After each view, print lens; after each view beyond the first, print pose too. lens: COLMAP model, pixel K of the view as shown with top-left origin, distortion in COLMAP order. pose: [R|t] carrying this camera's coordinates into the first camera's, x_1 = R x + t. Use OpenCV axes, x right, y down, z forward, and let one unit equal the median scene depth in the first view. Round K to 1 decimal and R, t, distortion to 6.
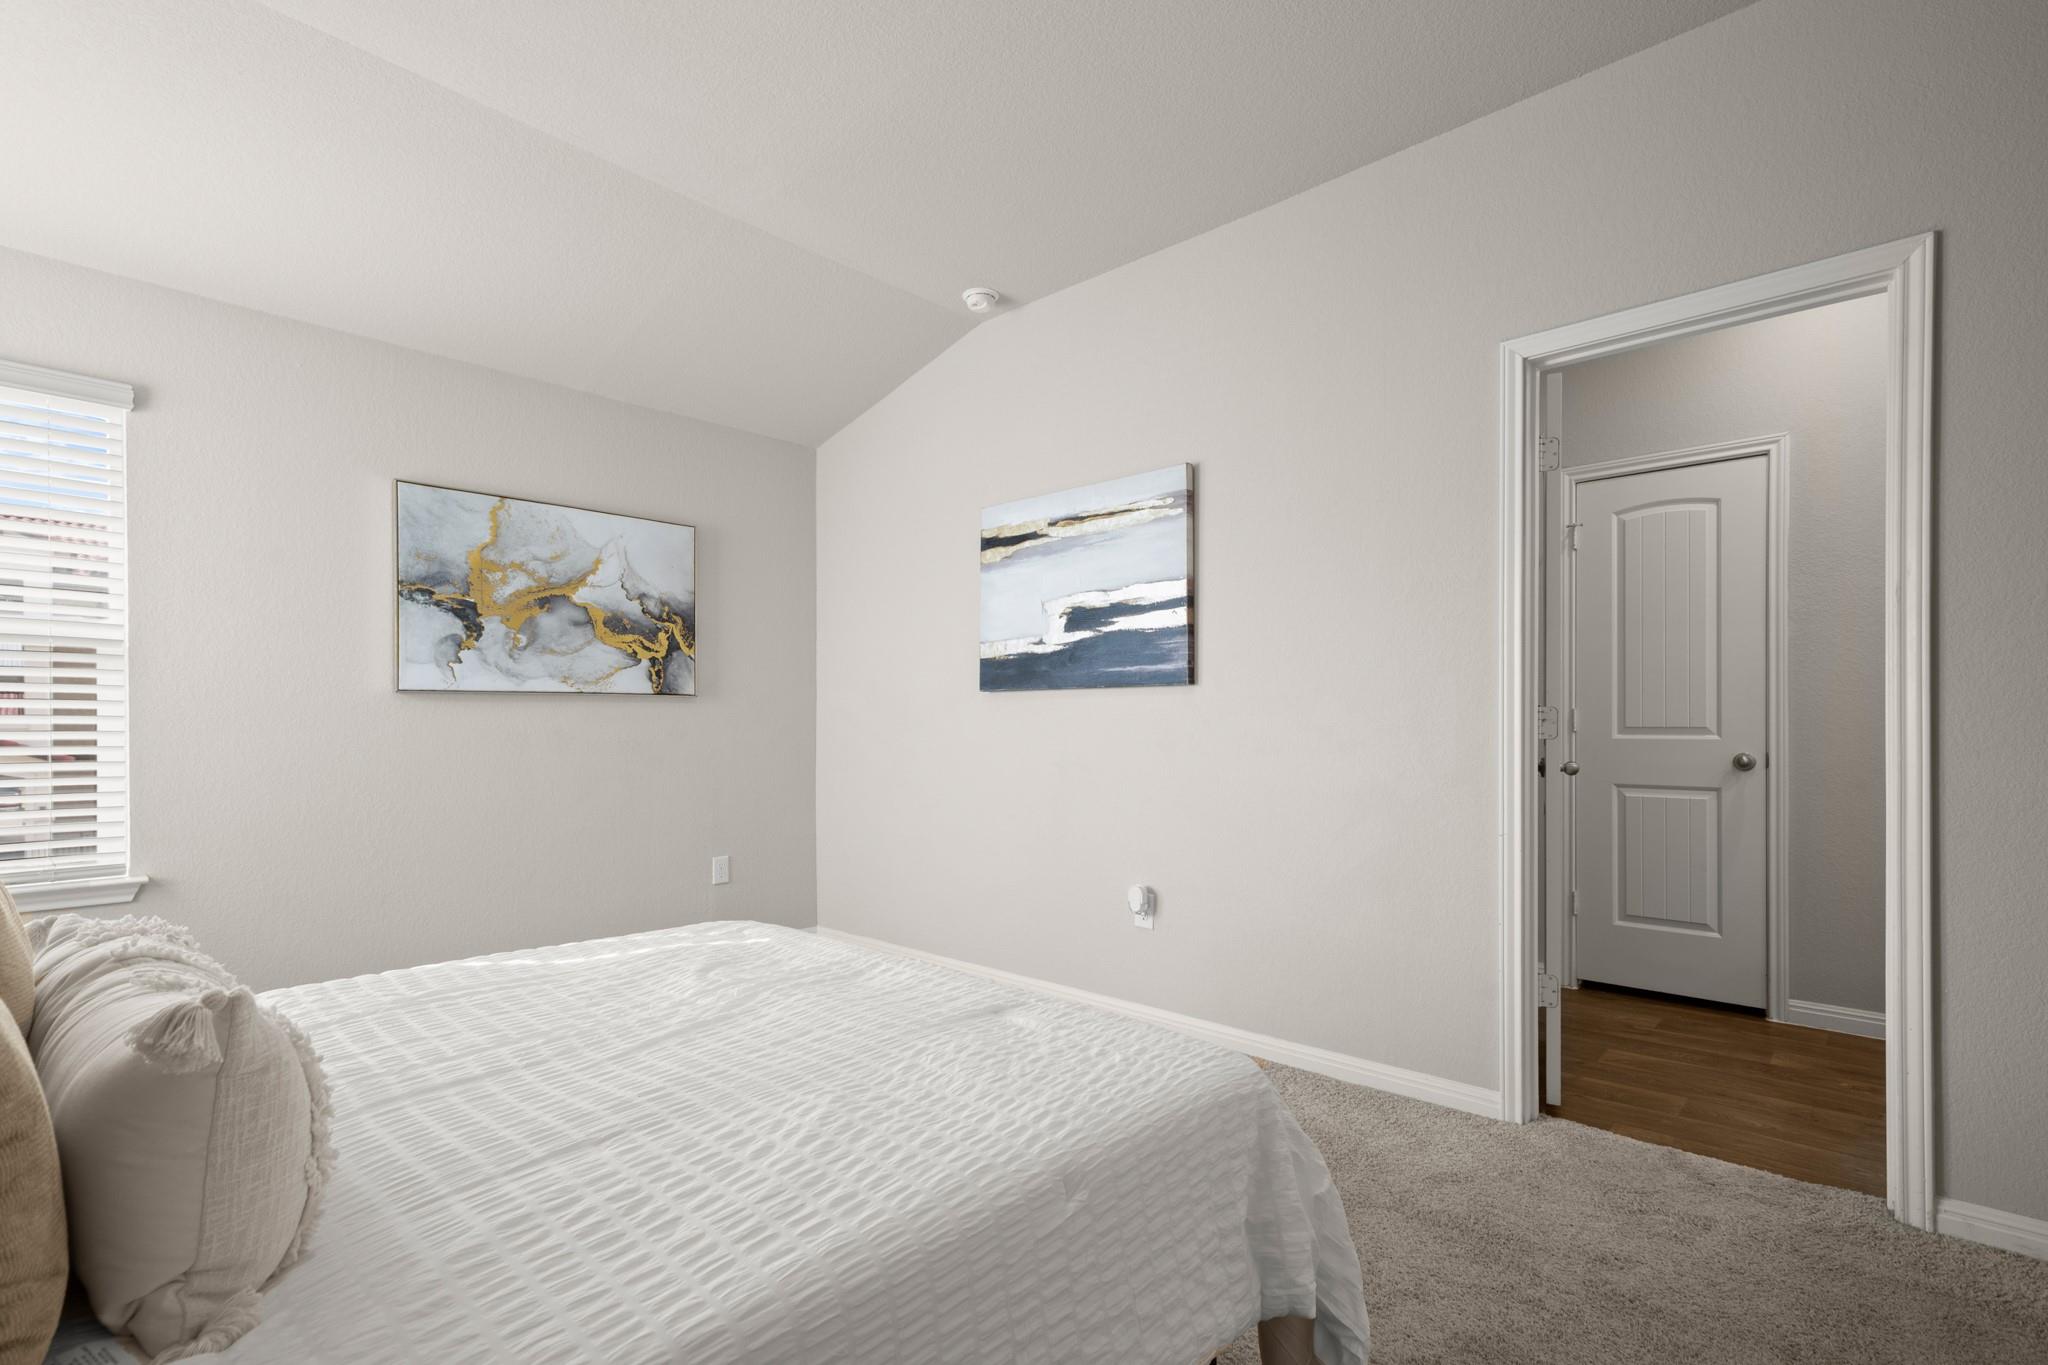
lens RADIAL K [[933.2, 0, 1044.8], [0, 933.2, 719.9], [0, 0, 1]] dist [0.014812, -0.000821]
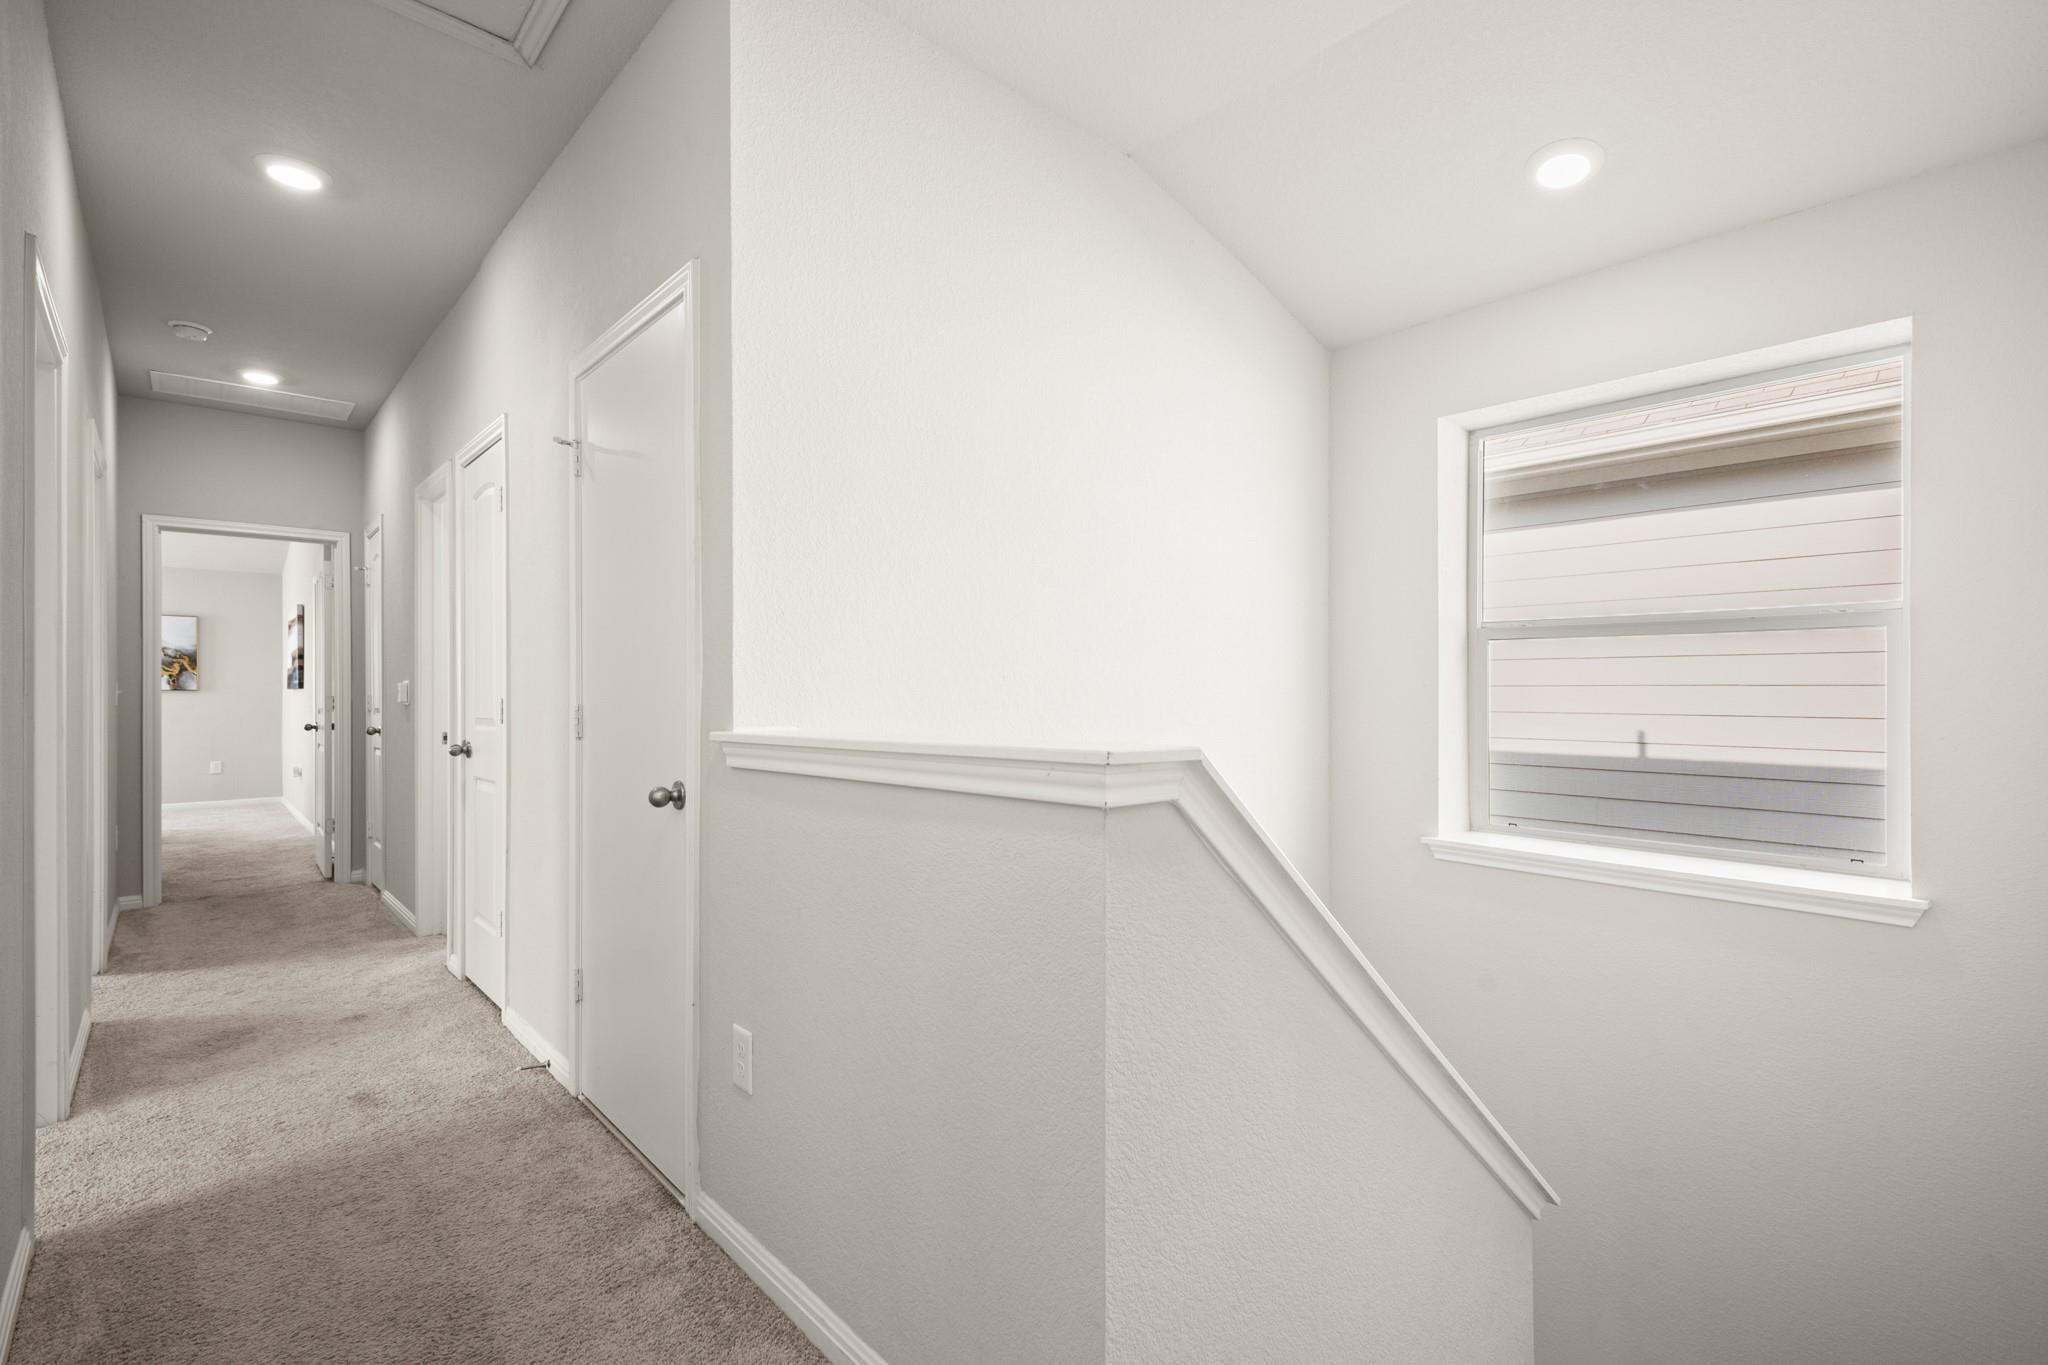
lens RADIAL K [[933.2, 0, 1023.0], [0, 933.2, 688.7], [0, 0, 1]] dist [0.014812, -0.000821]
pose [[0.995317, -0.001505, -0.096649, 1.911782], [0.001033, 0.999987, -0.004931, -0.016979], [0.096655, 0.004808, 0.995306, -1.133302]]
